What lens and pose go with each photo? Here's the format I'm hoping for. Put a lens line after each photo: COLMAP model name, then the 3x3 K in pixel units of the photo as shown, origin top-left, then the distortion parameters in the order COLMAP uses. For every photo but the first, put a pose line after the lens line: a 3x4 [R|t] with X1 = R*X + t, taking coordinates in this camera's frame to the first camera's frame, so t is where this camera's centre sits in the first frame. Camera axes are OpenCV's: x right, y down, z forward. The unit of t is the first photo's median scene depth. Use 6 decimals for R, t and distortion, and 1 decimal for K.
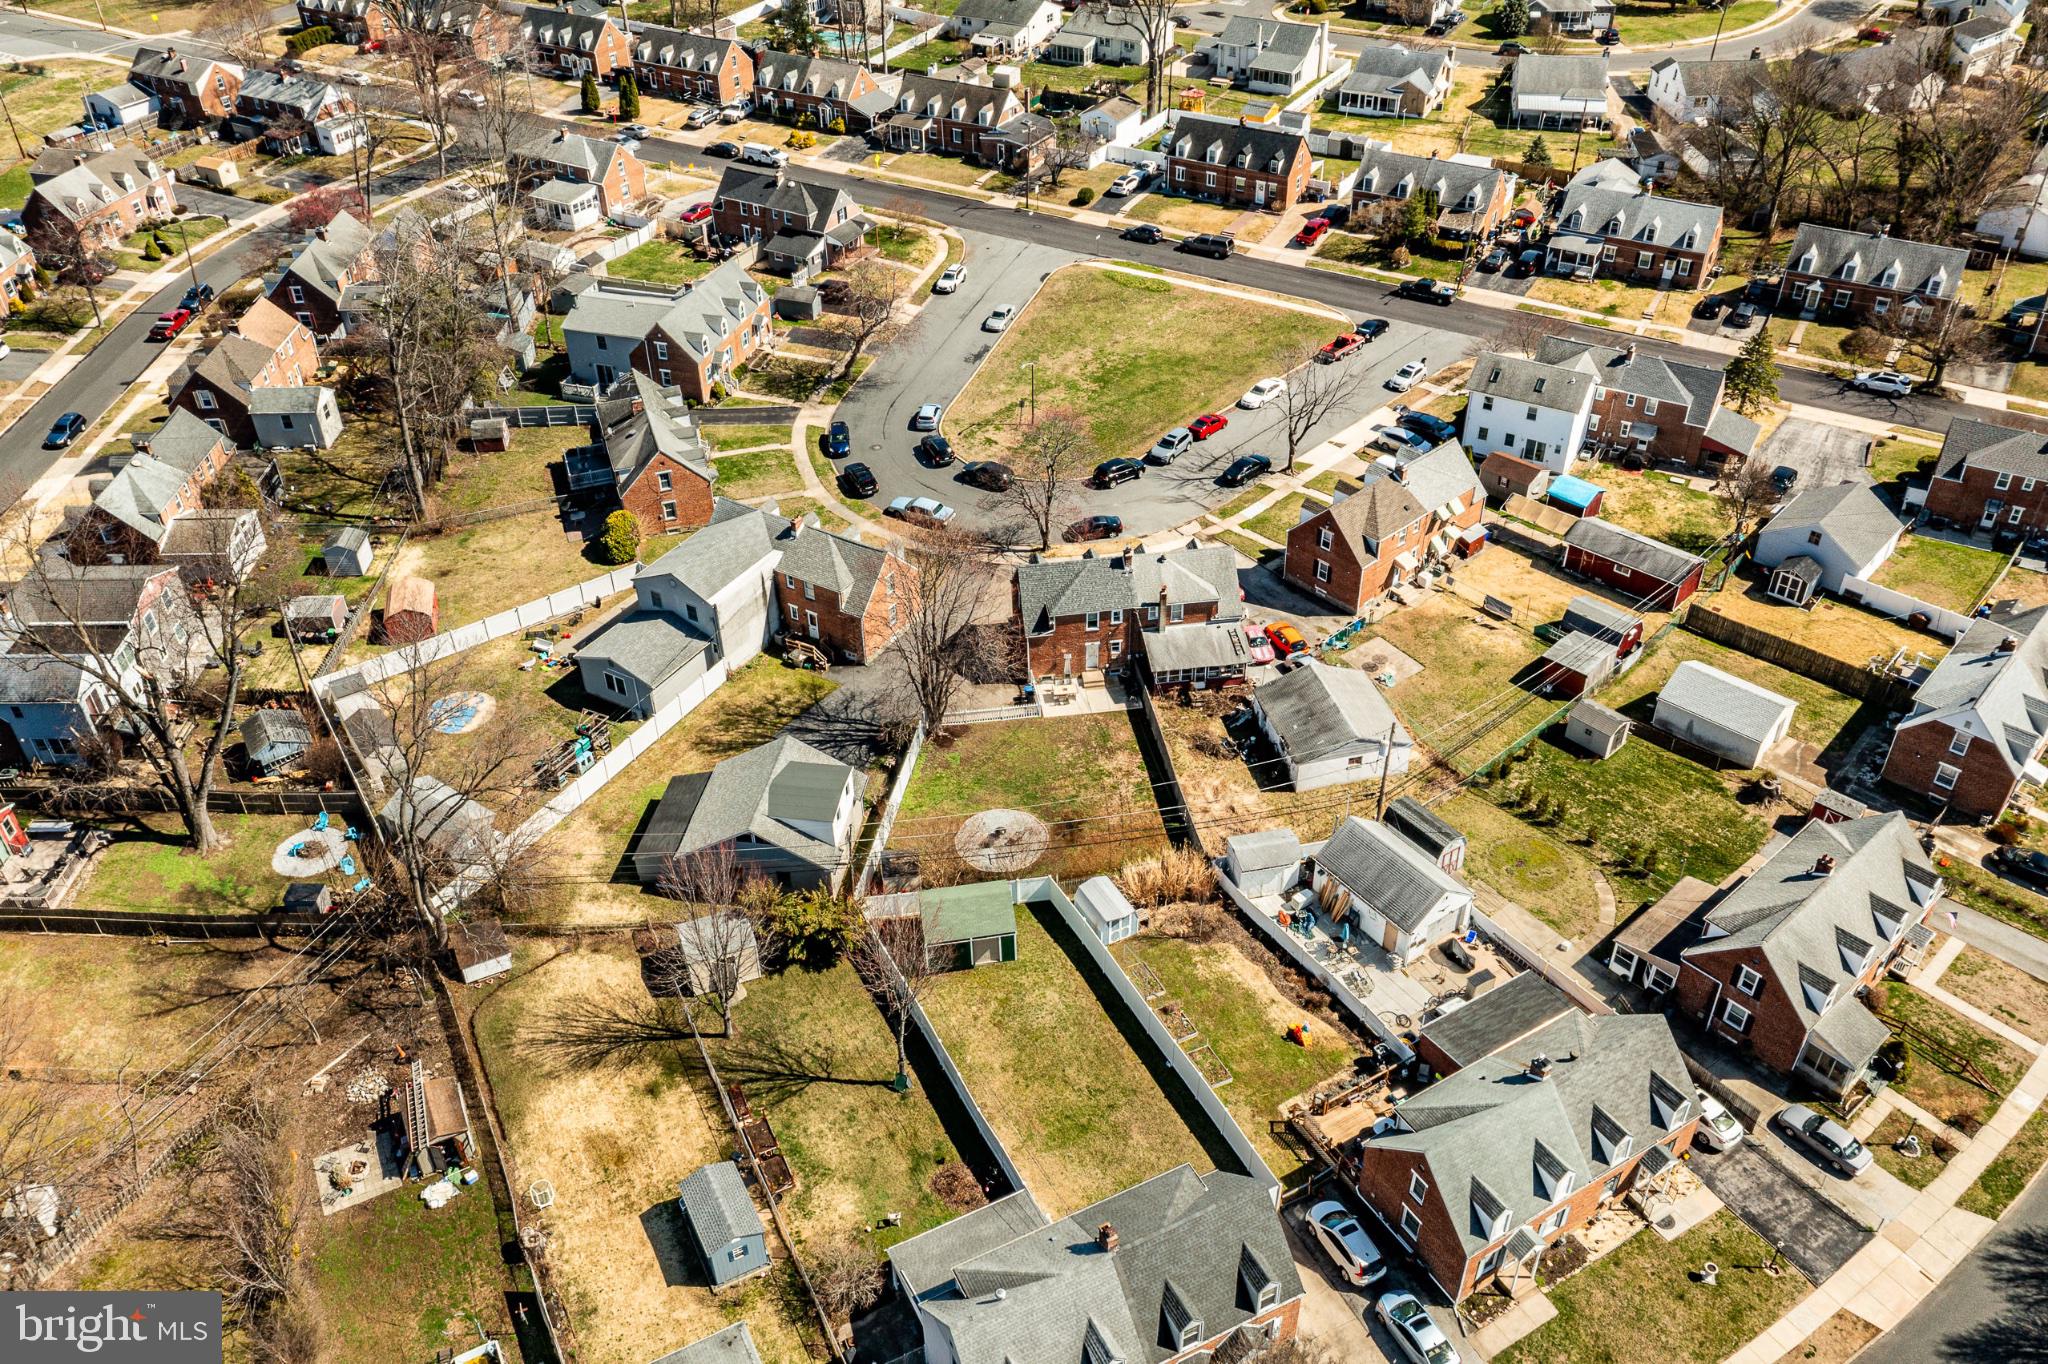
lens RADIAL K [[1623.6, 0, 1025.1], [0, 1623.6, 672.0], [0, 0, 1]] dist [-0.007228, 0.001315]
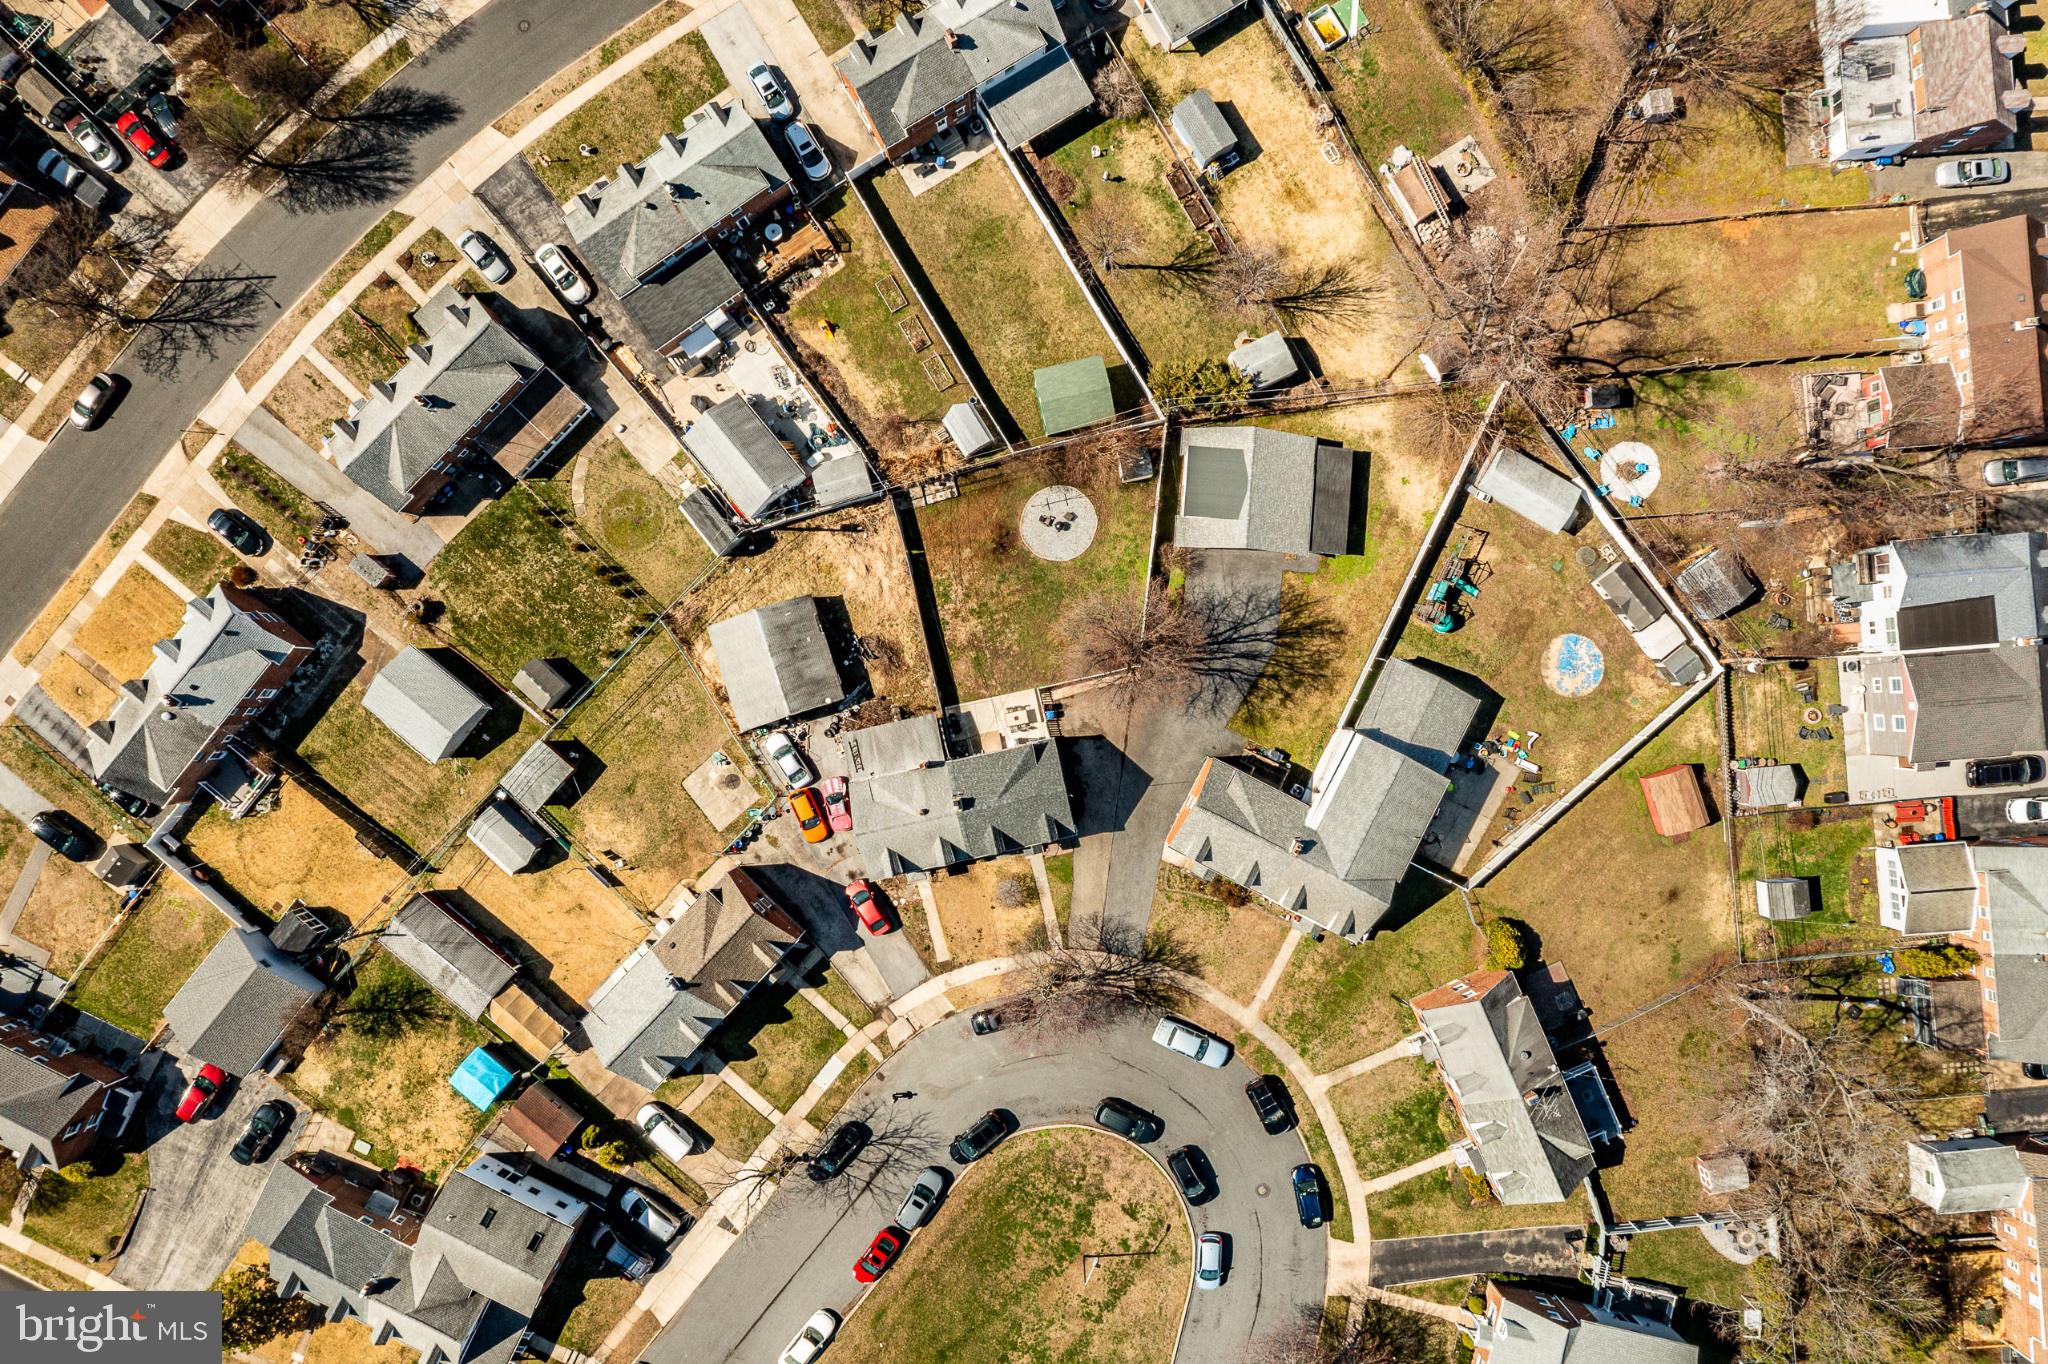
lens RADIAL K [[1623.6, 0, 1025.1], [0, 1623.6, 672.0], [0, 0, 1]] dist [-0.007228, 0.001315]
pose [[-0.996885, 0.074959, 0.024522, -0.009122], [-0.024332, -0.588070, 0.808444, -0.778803], [0.075021, 0.805329, 0.588062, 0.312962]]
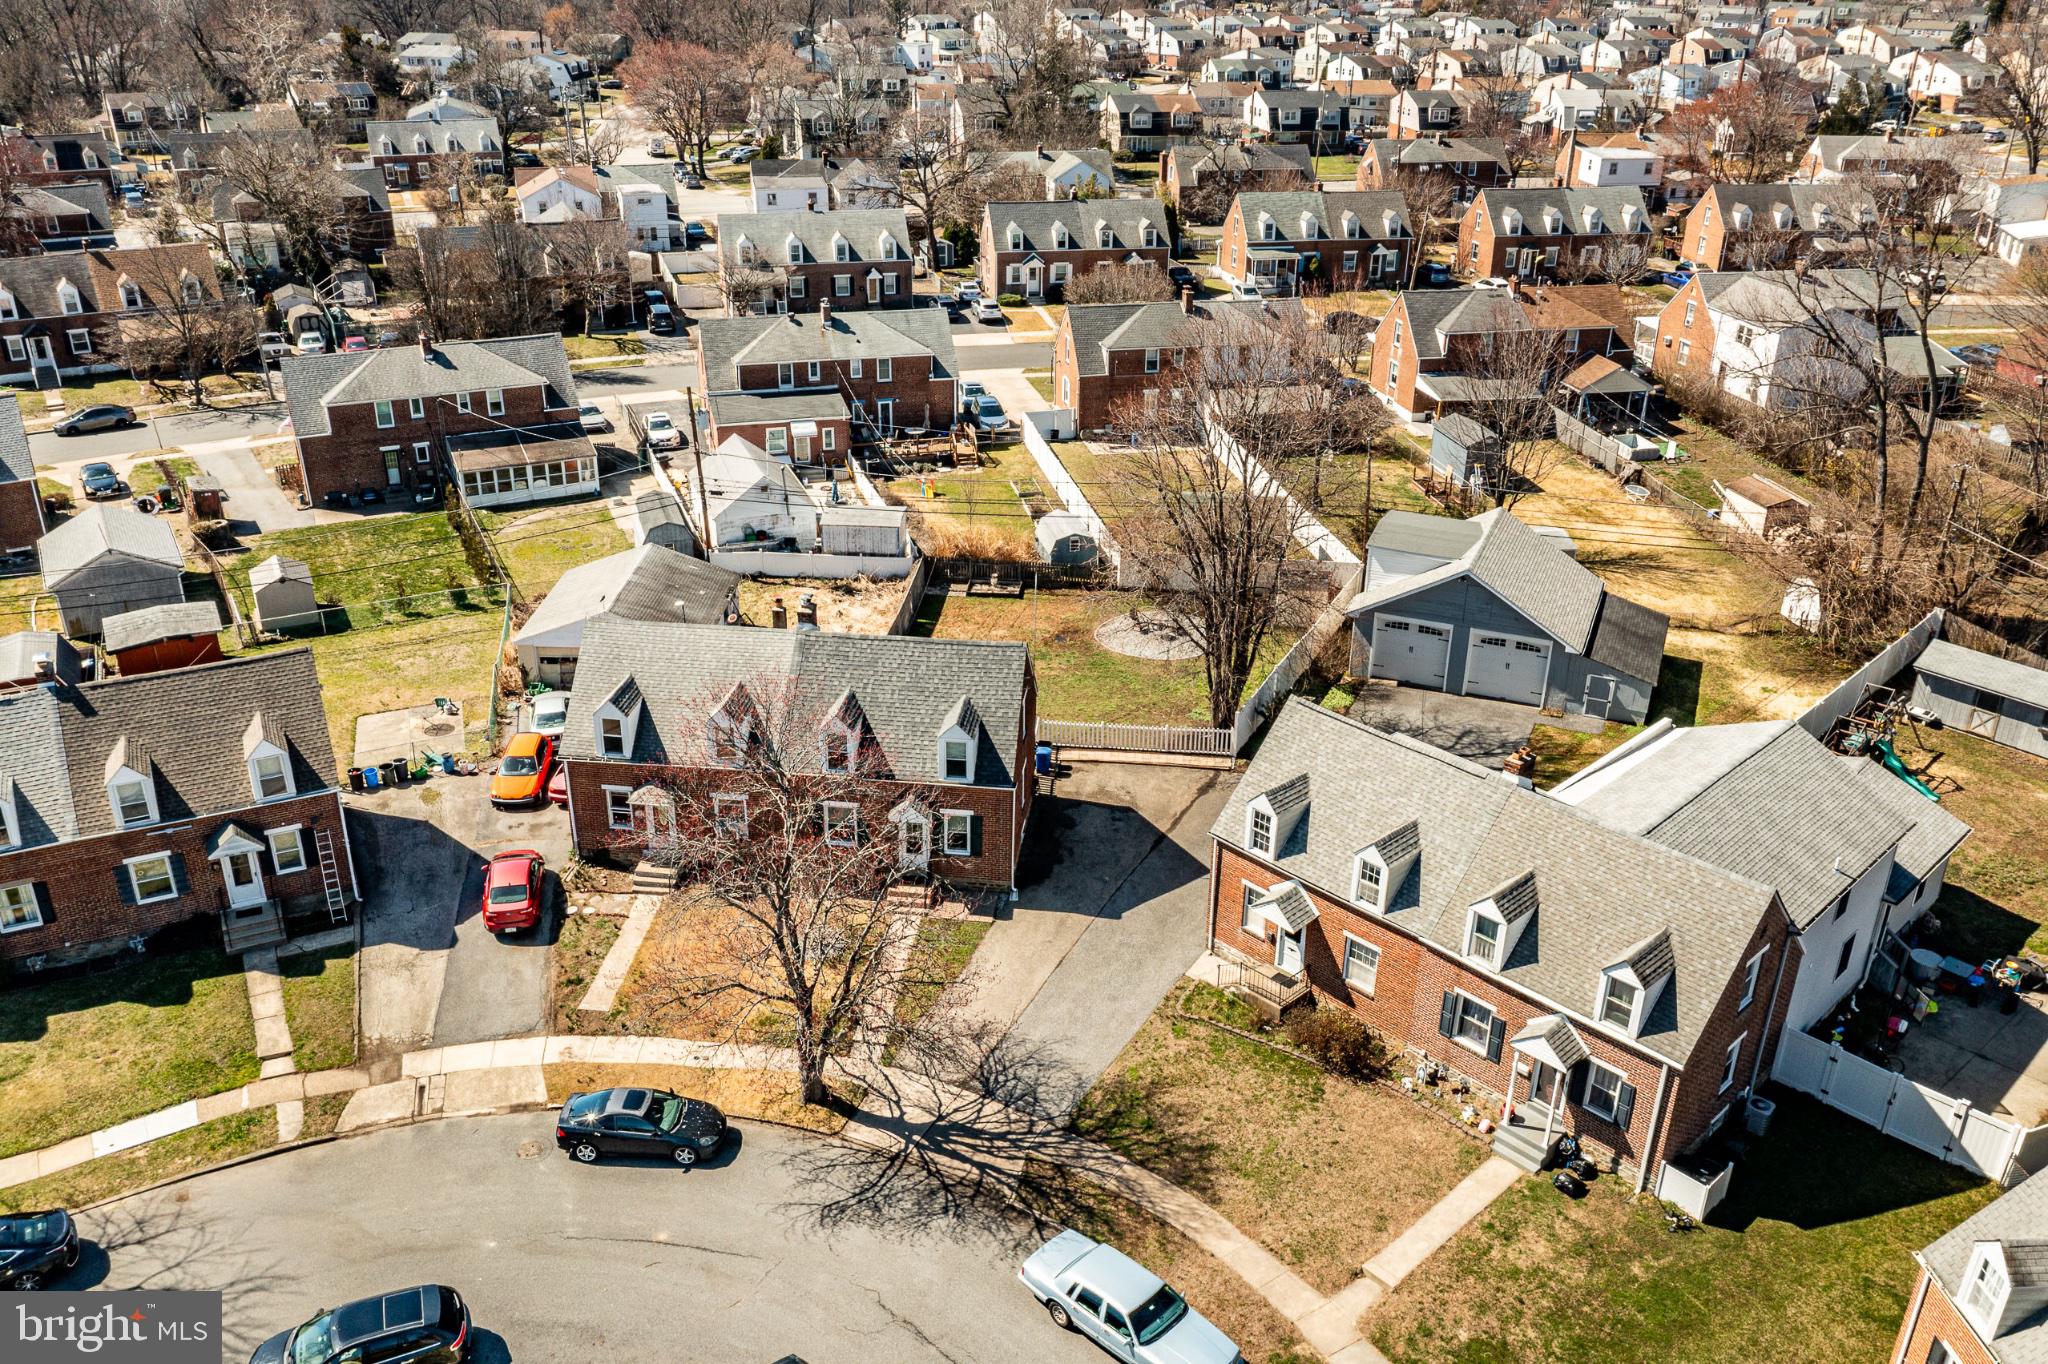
lens RADIAL K [[1623.6, 0, 1025.1], [0, 1623.6, 672.0], [0, 0, 1]] dist [-0.007228, 0.001315]
pose [[-0.964905, -0.105601, 0.240431, -0.111741], [0.160072, 0.489286, 0.857307, -0.439195], [-0.208172, 0.865706, -0.455211, 1.130423]]
